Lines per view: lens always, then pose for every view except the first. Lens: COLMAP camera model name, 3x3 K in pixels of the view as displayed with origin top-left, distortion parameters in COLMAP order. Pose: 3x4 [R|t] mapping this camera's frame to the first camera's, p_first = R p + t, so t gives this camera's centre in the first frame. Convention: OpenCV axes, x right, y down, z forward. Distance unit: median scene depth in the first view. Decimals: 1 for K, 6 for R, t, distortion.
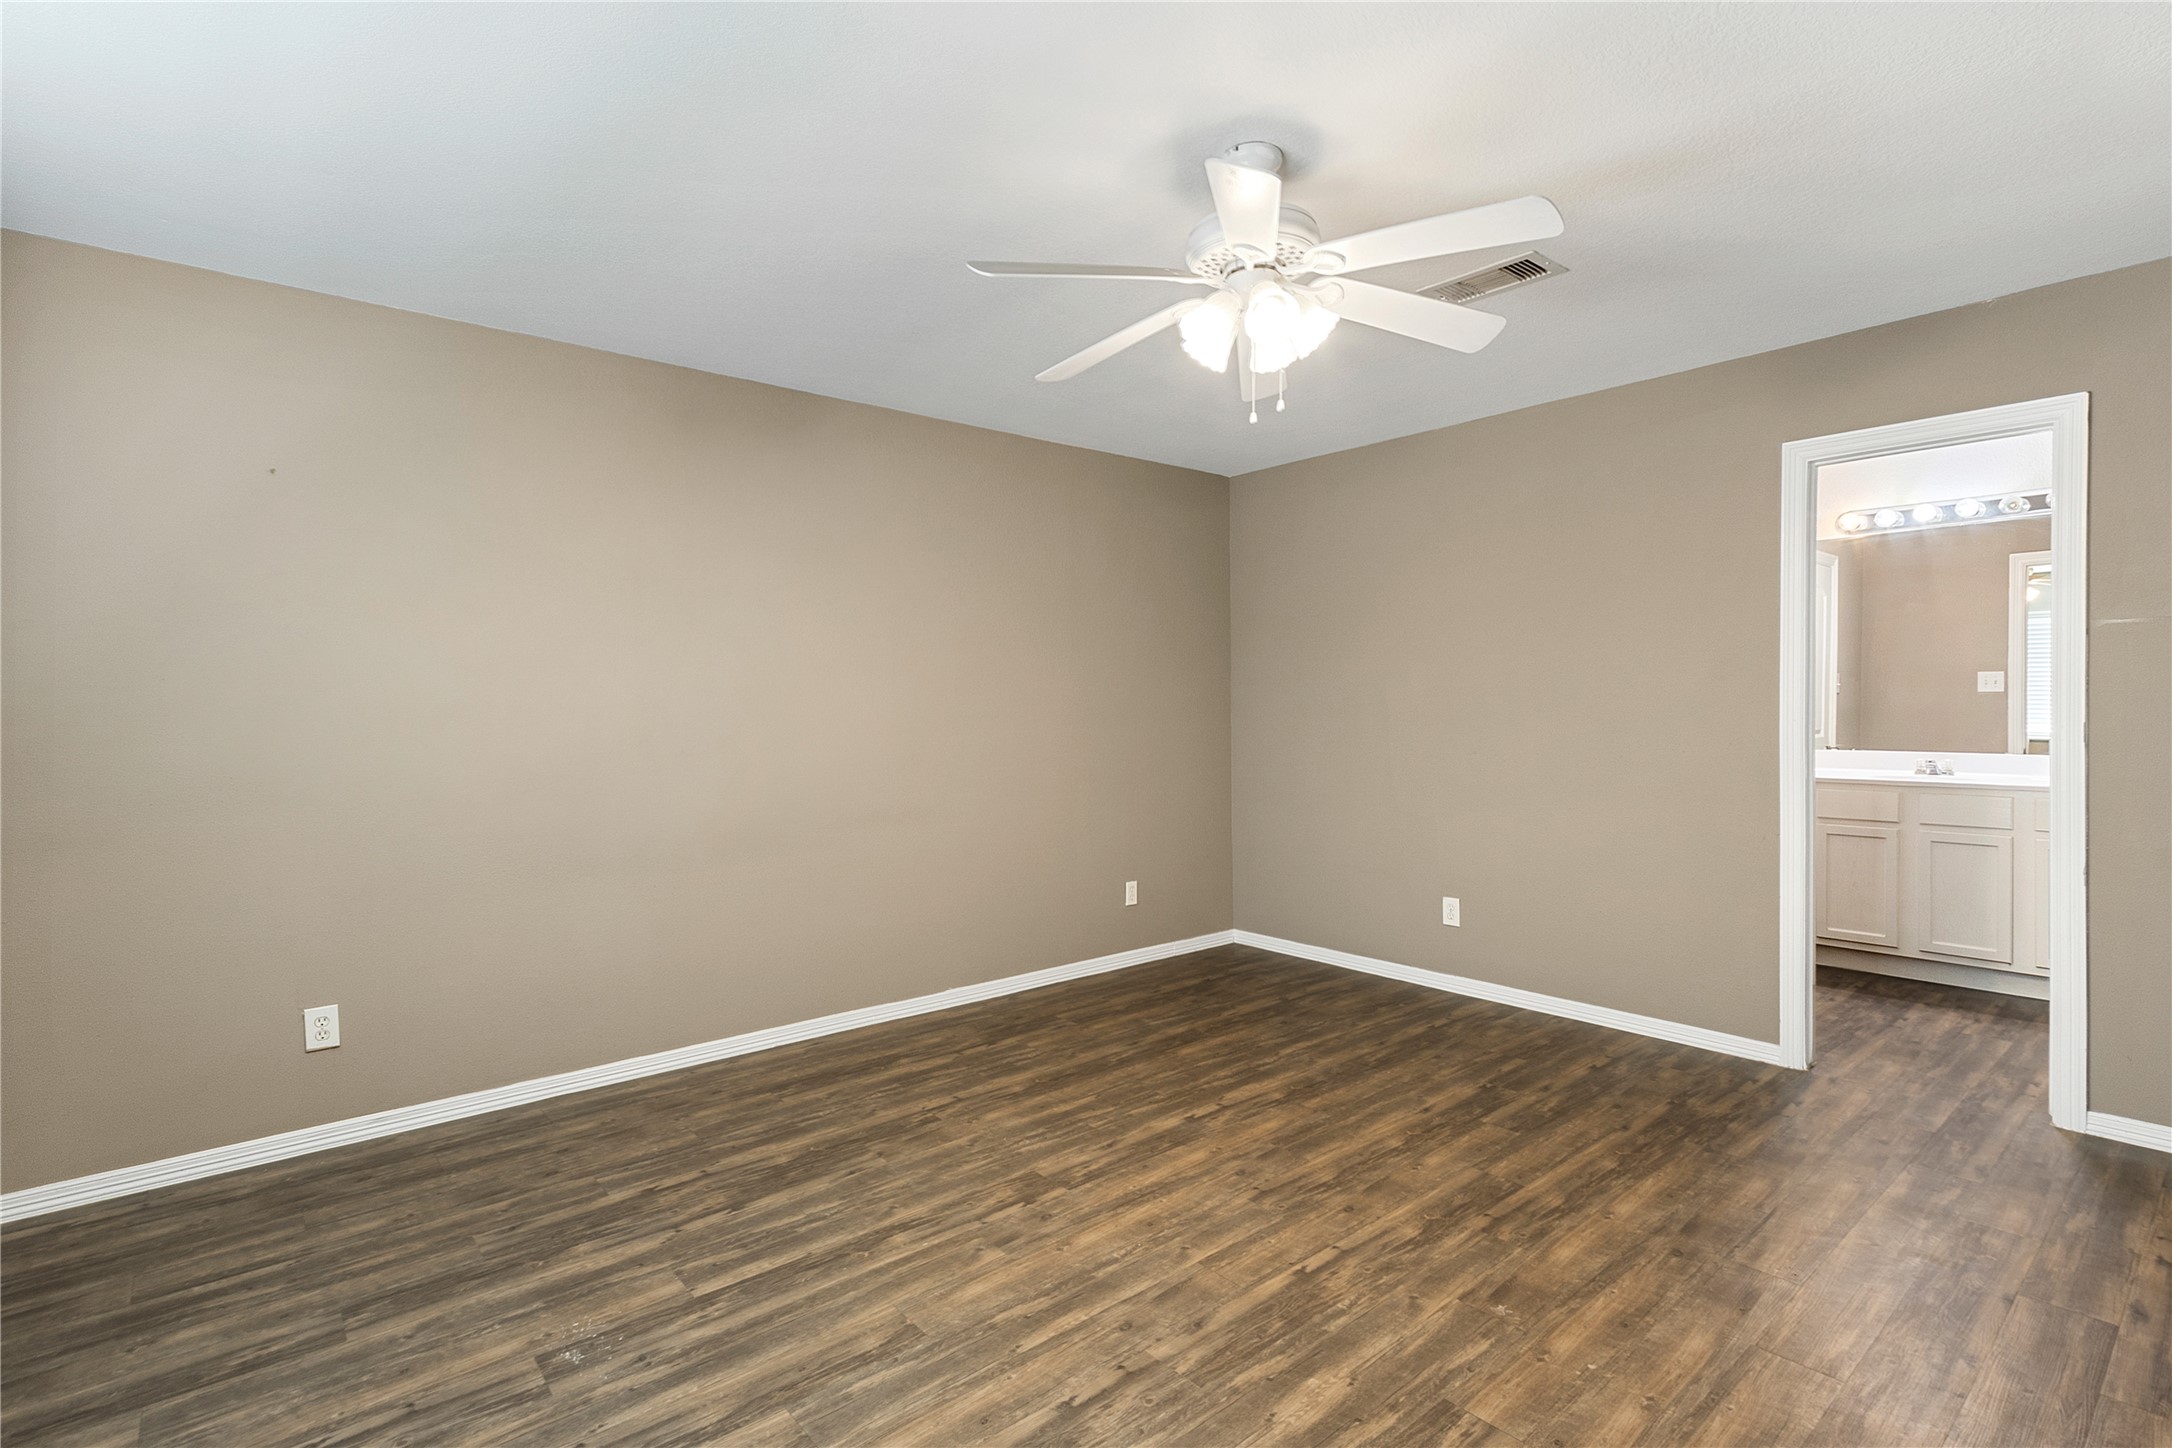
lens RADIAL K [[1028.1, 0, 1076.4], [0, 1028.1, 736.2], [0, 0, 1]] dist [0.002367, -0.000484]
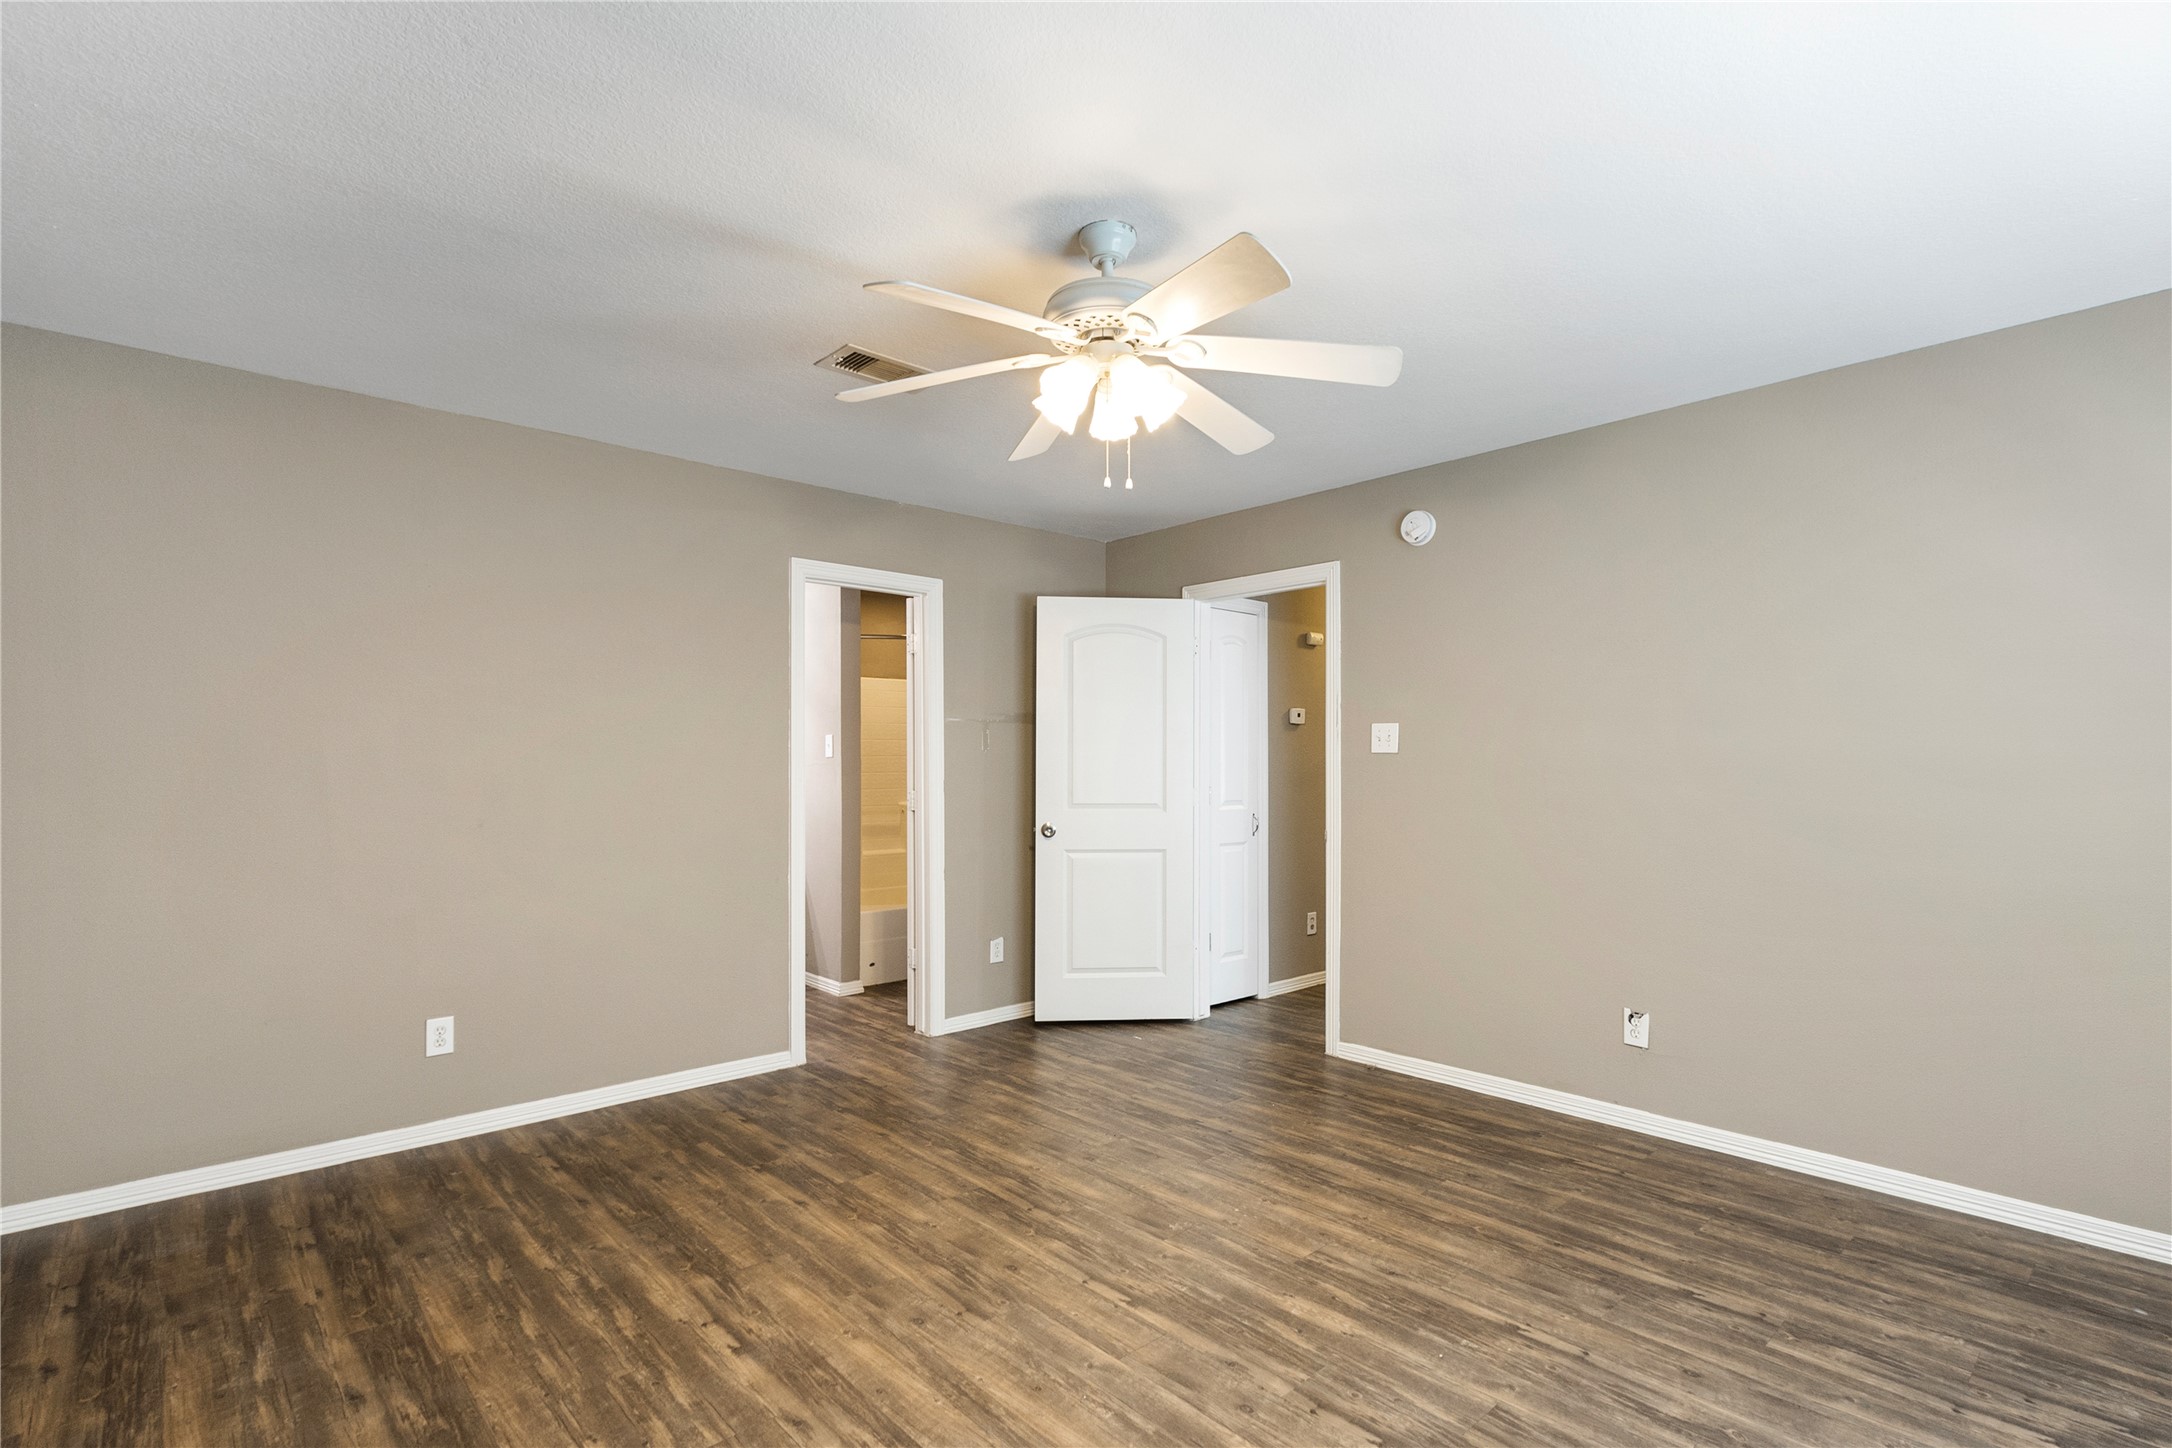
lens RADIAL K [[1028.1, 0, 1076.4], [0, 1028.1, 736.2], [0, 0, 1]] dist [0.002367, -0.000484]
pose [[-0.042981, 0.038694, 0.998326, -0.614275], [0.029414, 0.998866, -0.037448, -0.015748], [-0.998643, 0.027755, -0.044070, 0.780178]]
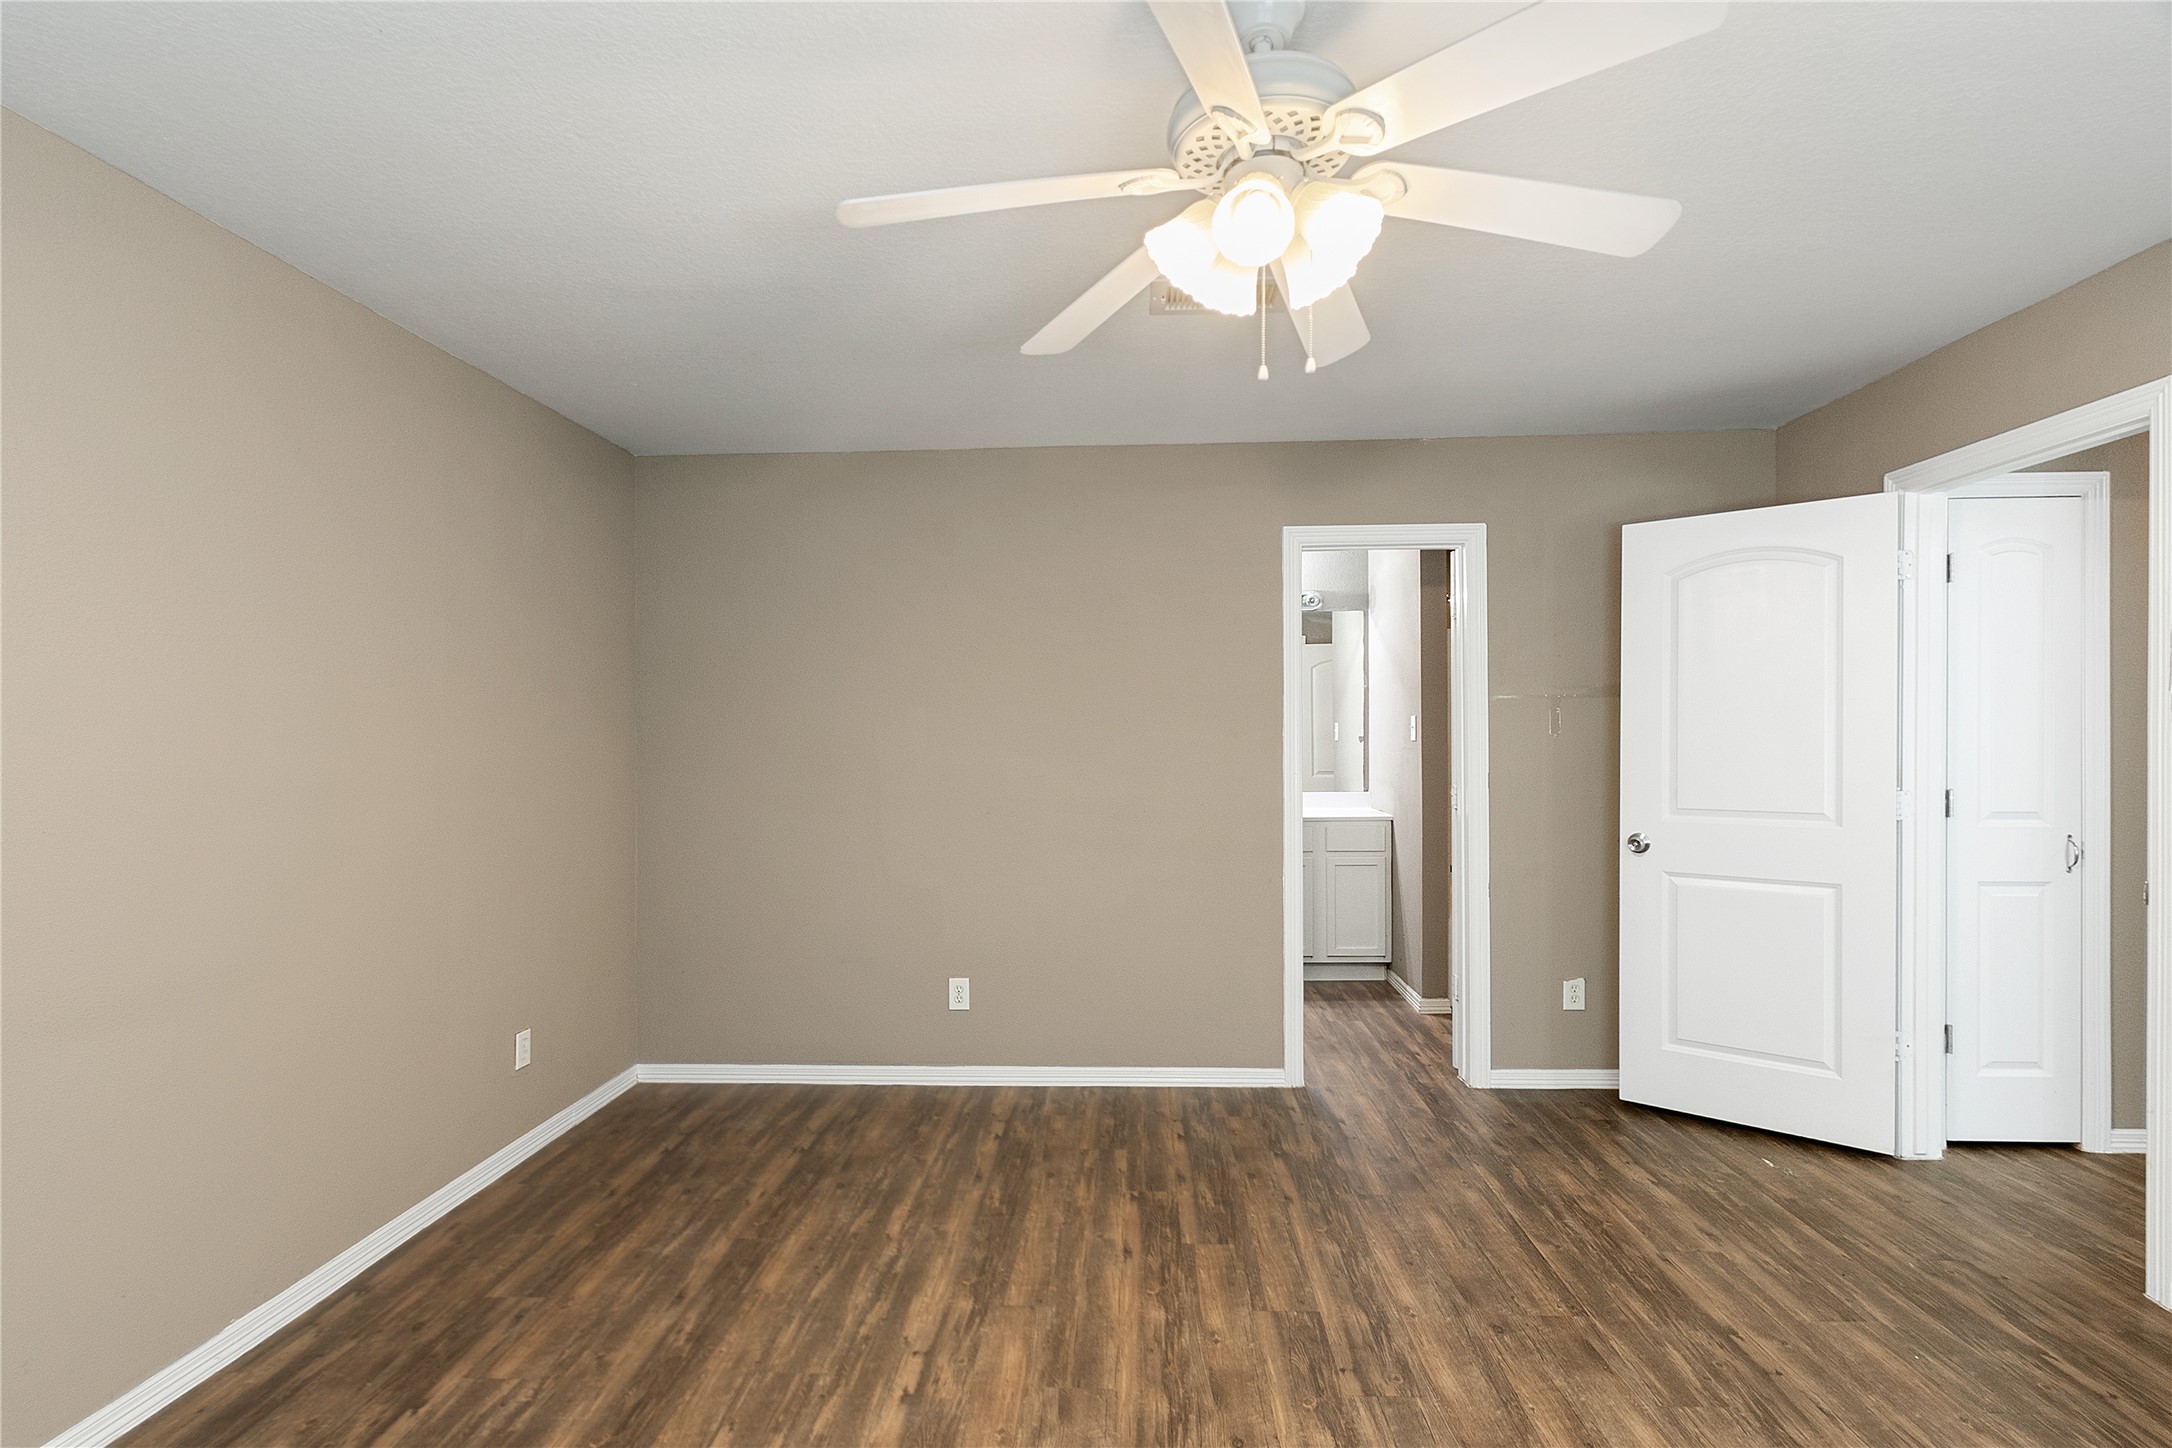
lens RADIAL K [[1016.0, 0, 1088.4], [0, 1016.0, 725.6], [0, 0, 1]] dist [0.003061, -0.000715]
pose [[0.673013, 0.011803, 0.739536, -0.299837], [0.023518, 0.999026, -0.037347, -0.035740], [-0.739257, 0.042527, 0.672080, 0.447297]]
